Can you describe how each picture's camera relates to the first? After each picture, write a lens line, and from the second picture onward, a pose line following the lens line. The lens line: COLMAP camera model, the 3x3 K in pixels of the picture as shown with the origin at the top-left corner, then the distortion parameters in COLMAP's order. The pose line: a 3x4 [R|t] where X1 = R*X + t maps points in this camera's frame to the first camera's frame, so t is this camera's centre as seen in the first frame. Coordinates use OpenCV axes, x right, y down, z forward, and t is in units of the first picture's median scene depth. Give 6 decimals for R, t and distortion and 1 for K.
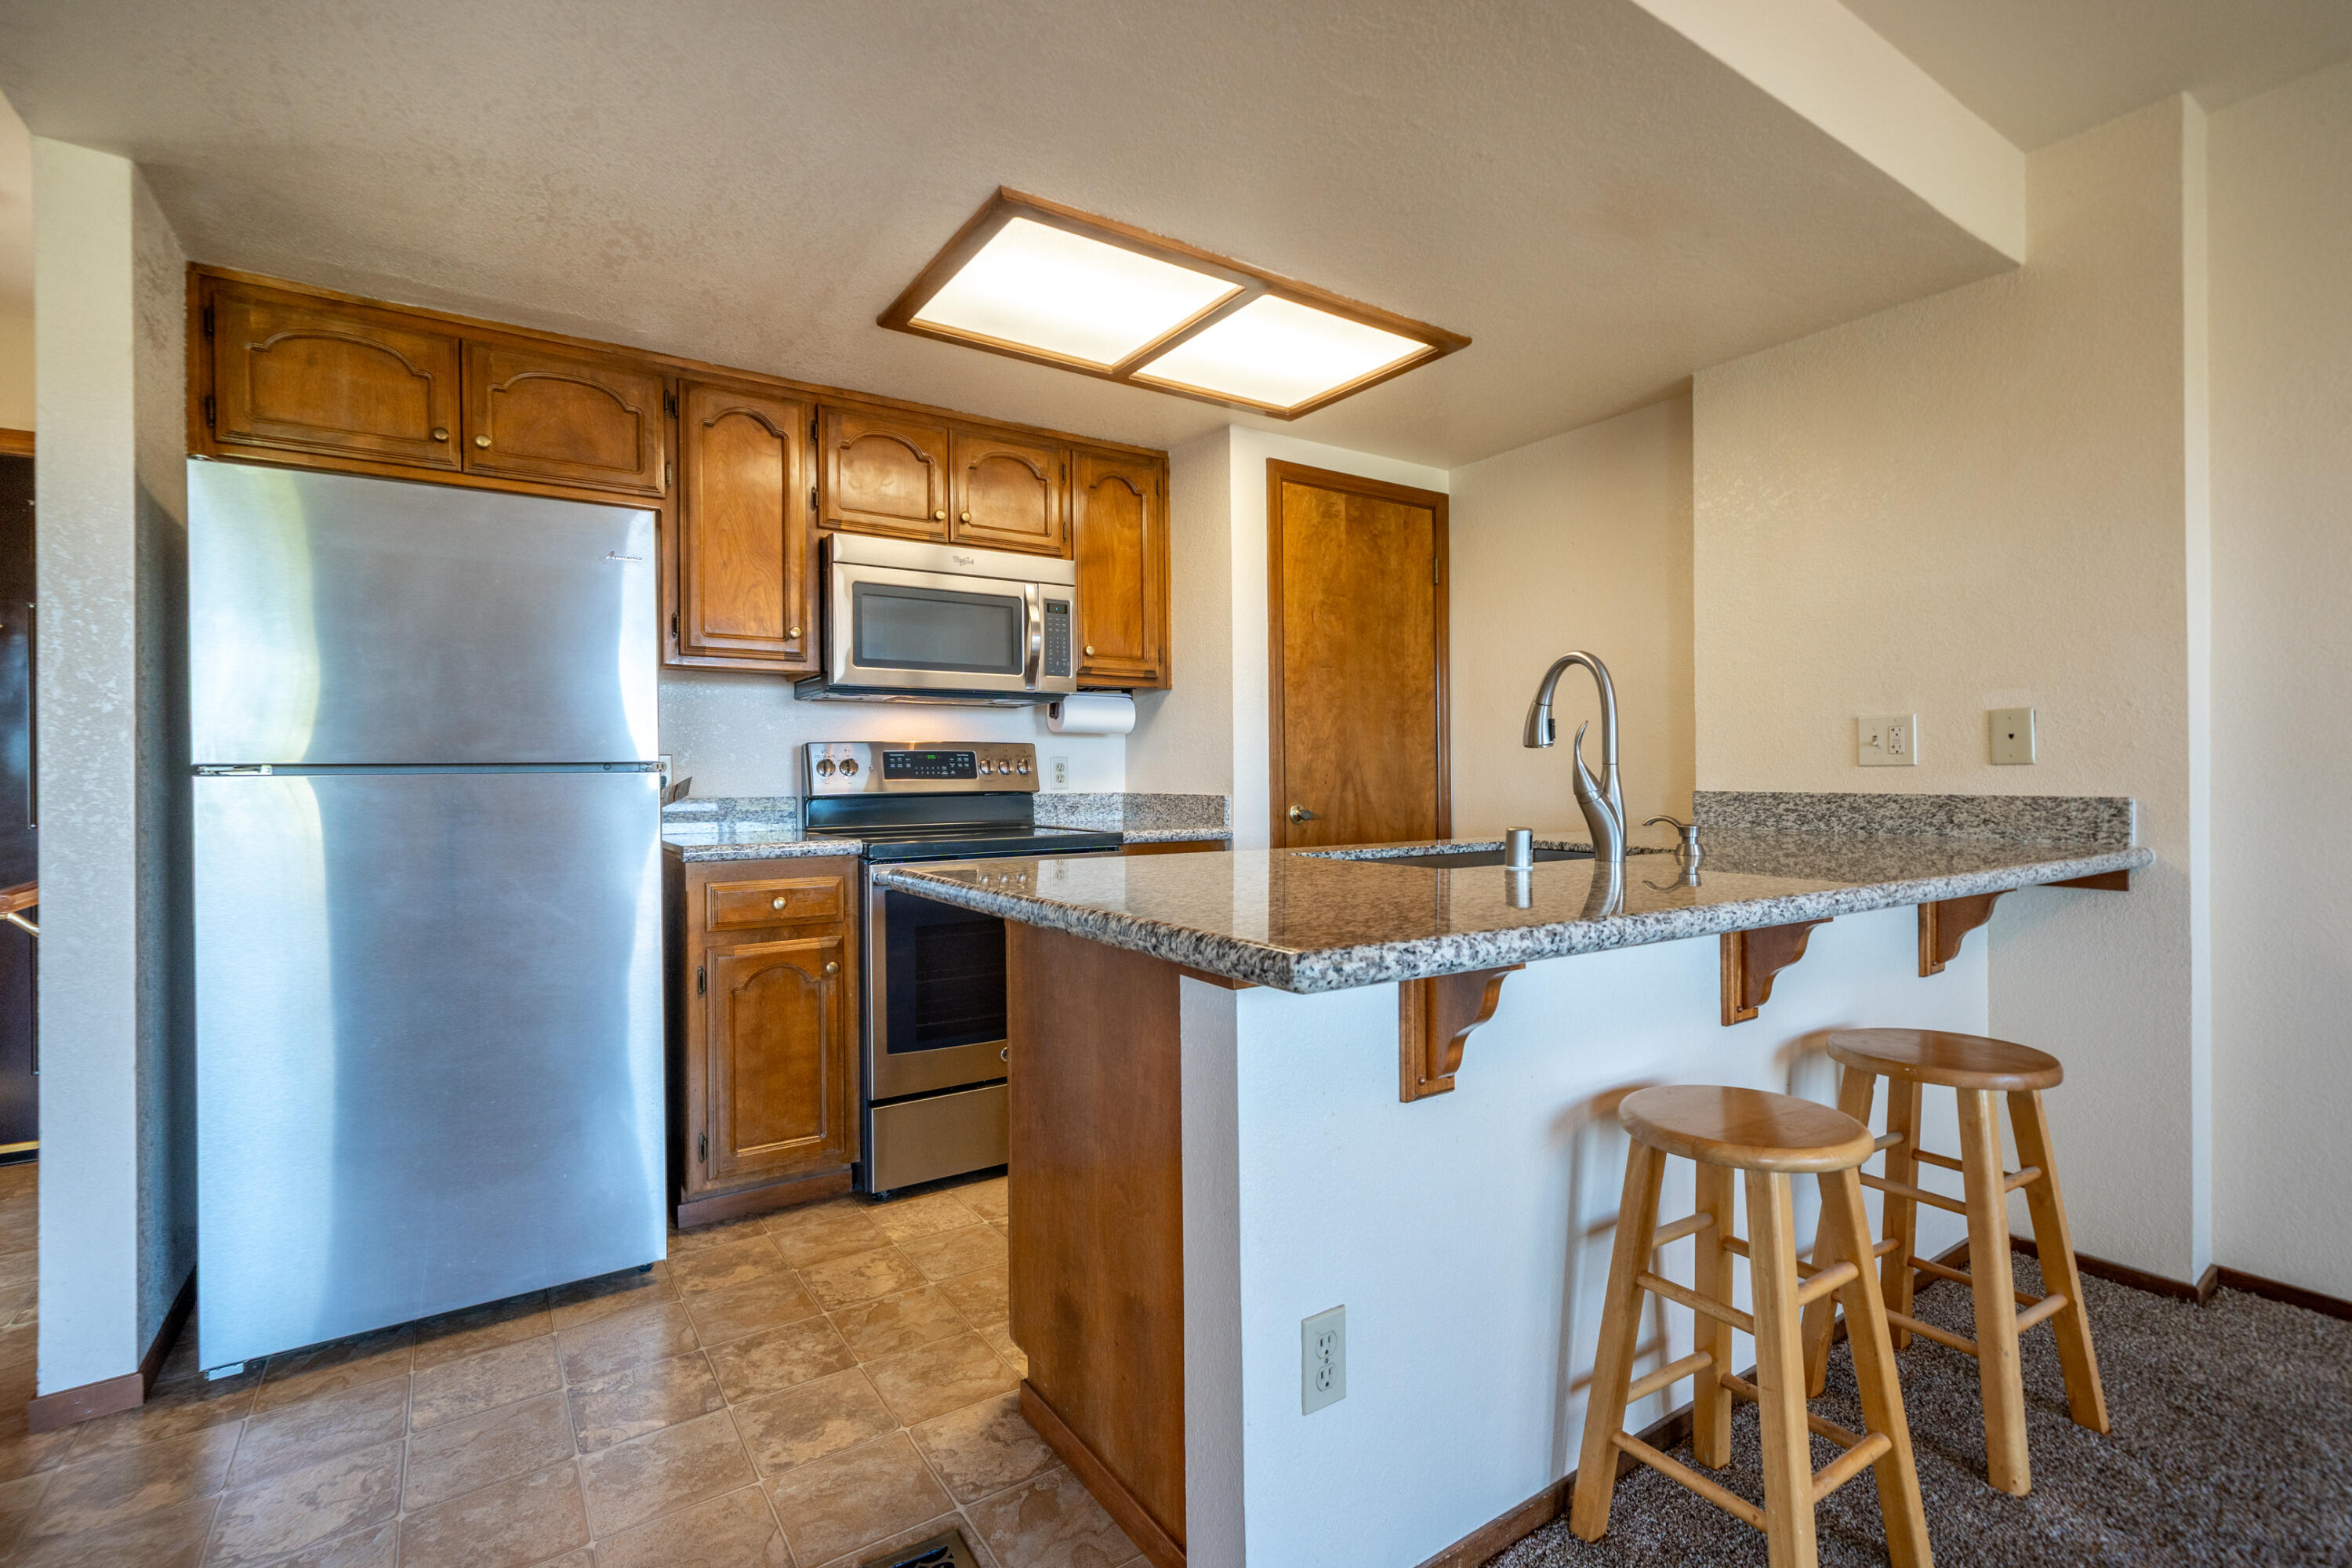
lens RADIAL K [[1044.4, 0, 1148.3], [0, 1044.4, 773.7], [0, 0, 1]] dist [0.001408, 0.000288]
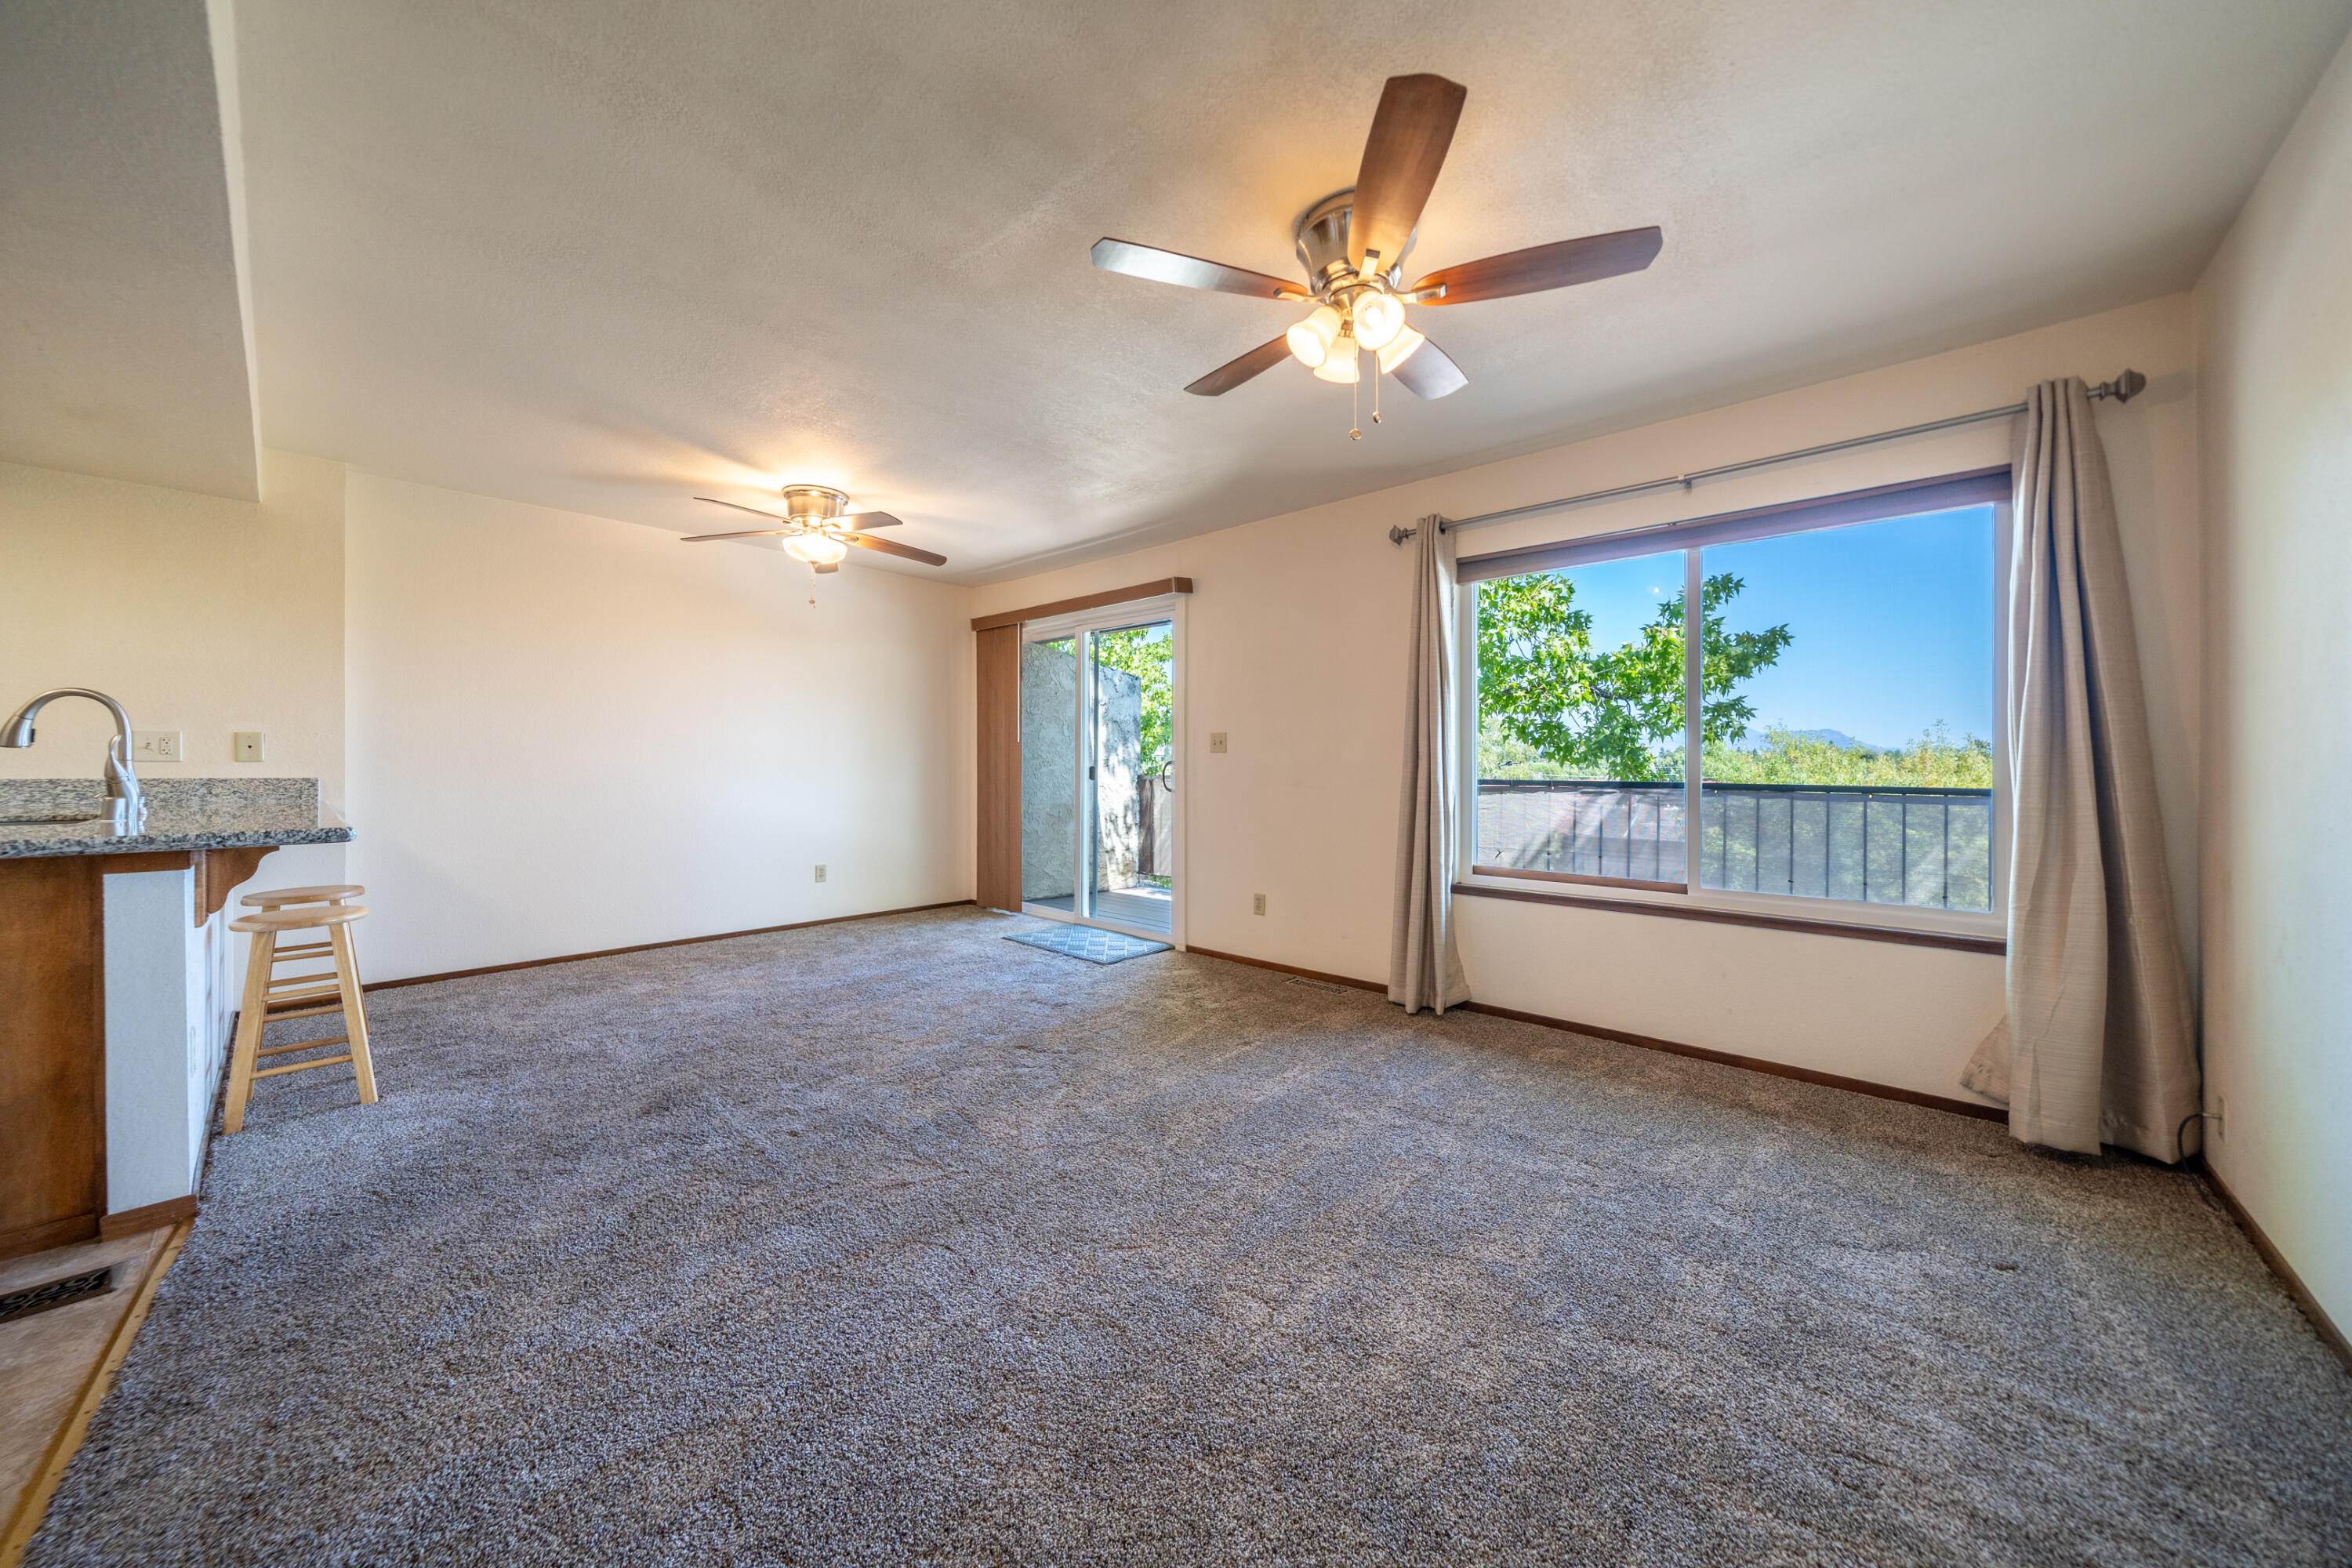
lens RADIAL K [[807.2, 0, 1163.6], [0, 807.2, 763.4], [0, 0, 1]] dist [-0.001878, -0.000094]
pose [[-0.248324, 0.006184, 0.968657, -0.776102], [-0.001669, 0.999975, -0.006812, 0.001213], [-0.968676, -0.003309, -0.248307, -0.189936]]
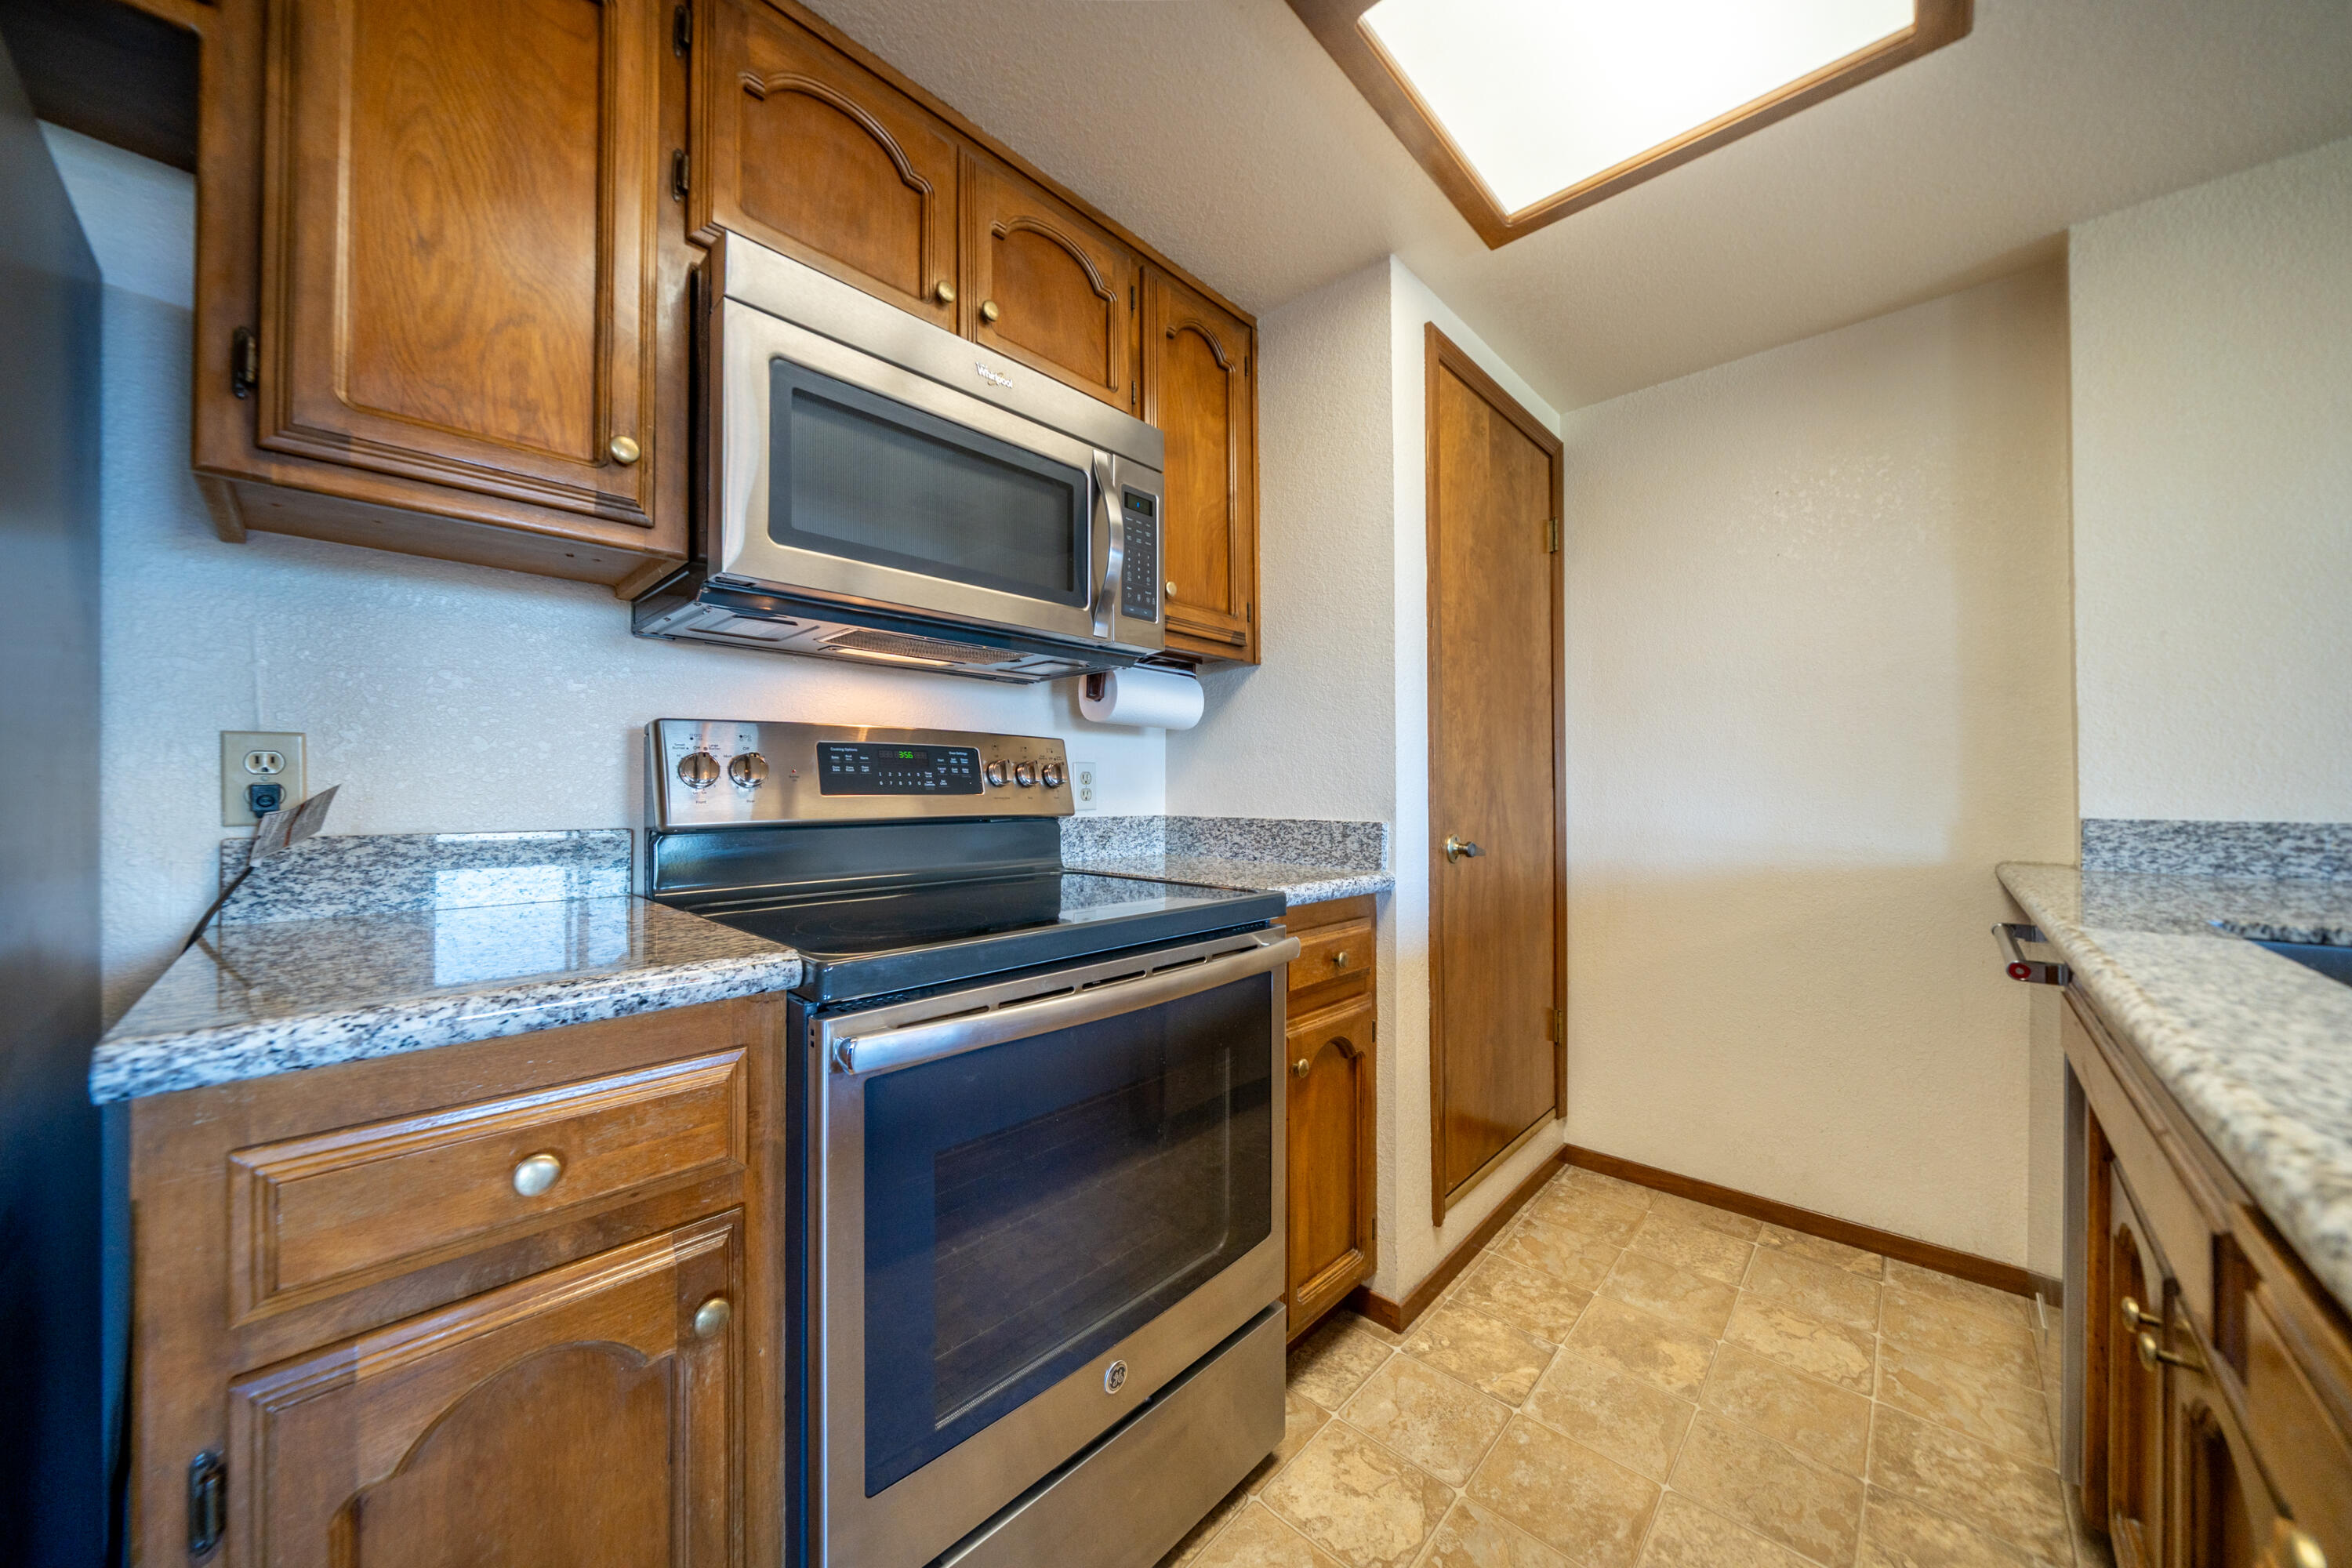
lens RADIAL K [[802.1, 0, 1165.4], [0, 802.1, 781.5], [0, 0, 1]] dist [-0.004722, 0.000044]
pose [[0.973129, 0.010129, 0.230039, -0.188351], [-0.007335, 0.999889, -0.013000, 0.003241], [-0.230145, 0.010963, 0.973094, 0.605370]]
